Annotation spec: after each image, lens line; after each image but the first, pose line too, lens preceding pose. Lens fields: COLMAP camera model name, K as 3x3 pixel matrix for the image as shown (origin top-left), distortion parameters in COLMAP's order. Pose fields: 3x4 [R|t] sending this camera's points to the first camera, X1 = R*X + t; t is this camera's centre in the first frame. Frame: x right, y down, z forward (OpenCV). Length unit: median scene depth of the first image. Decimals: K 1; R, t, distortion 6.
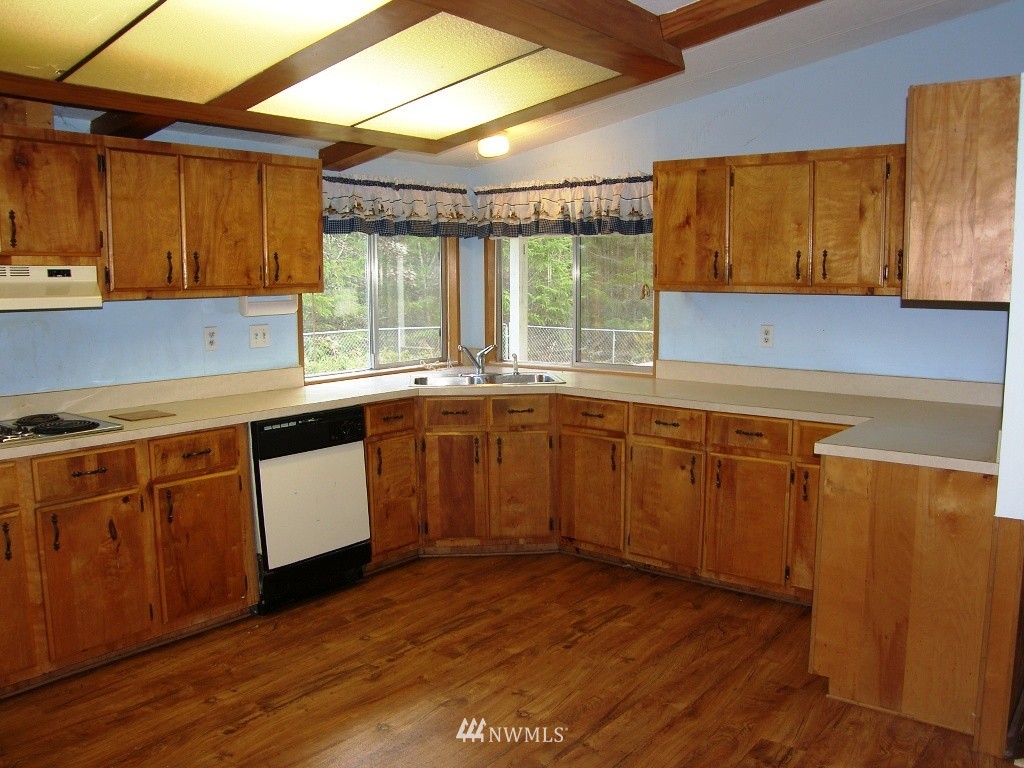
lens RADIAL K [[885.6, 0, 560.0], [0, 885.6, 384.1], [0, 0, 1]] dist [-0.180119, 0.136194]
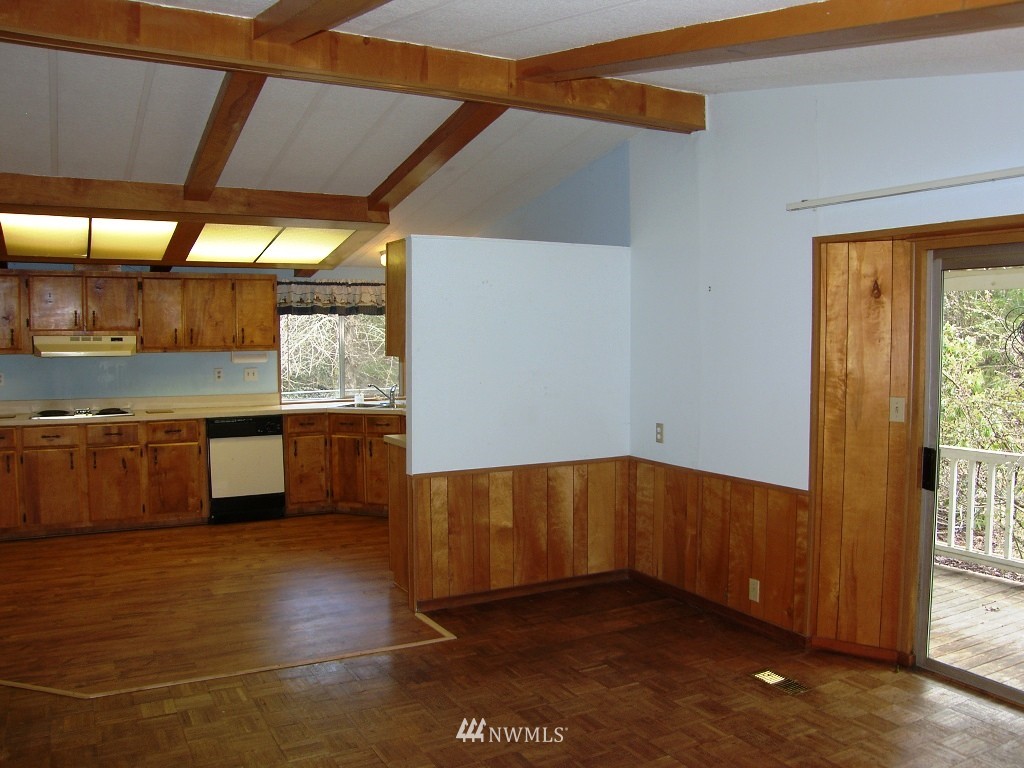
lens RADIAL K [[885.6, 0, 541.5], [0, 885.6, 381.4], [0, 0, 1]] dist [-0.180119, 0.136194]
pose [[0.915038, 0.022175, -0.402757, 1.053391], [-0.049334, 0.997144, -0.057183, 0.035525], [0.400339, 0.072194, 0.913519, -0.431510]]
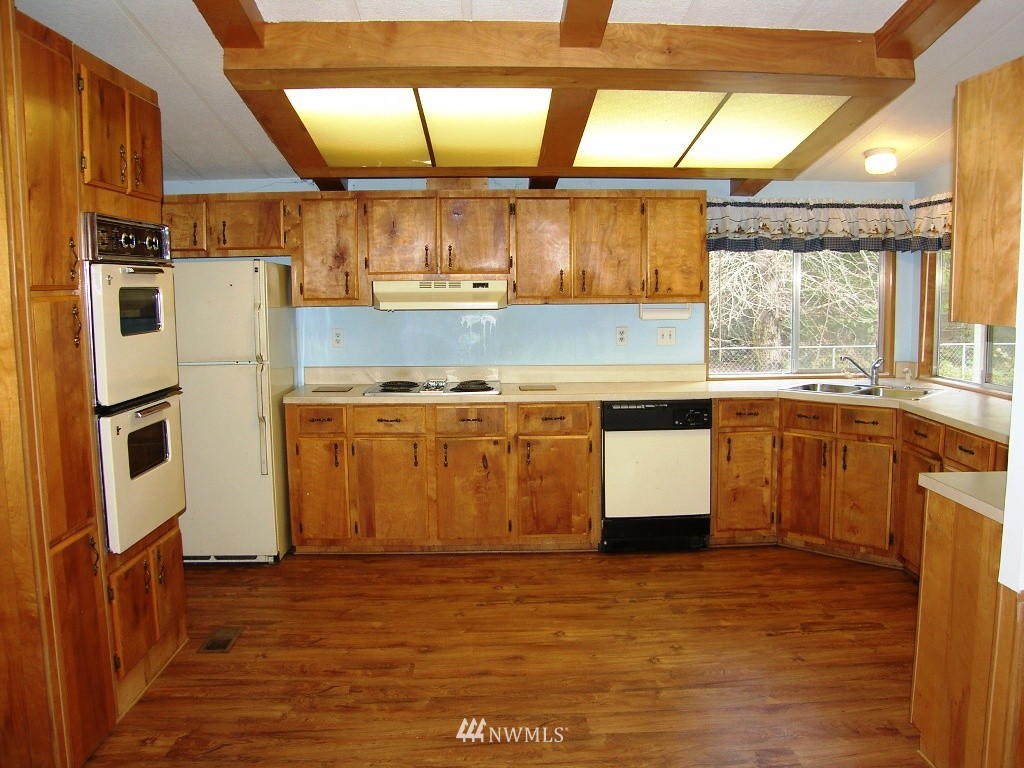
lens RADIAL K [[885.6, 0, 531.2], [0, 885.6, 381.1], [0, 0, 1]] dist [-0.180119, 0.136194]
pose [[0.635650, 0.081301, -0.767684, 0.578428], [-0.087697, 0.995606, 0.032825, -0.019421], [0.766980, 0.046458, 0.639987, 0.069908]]
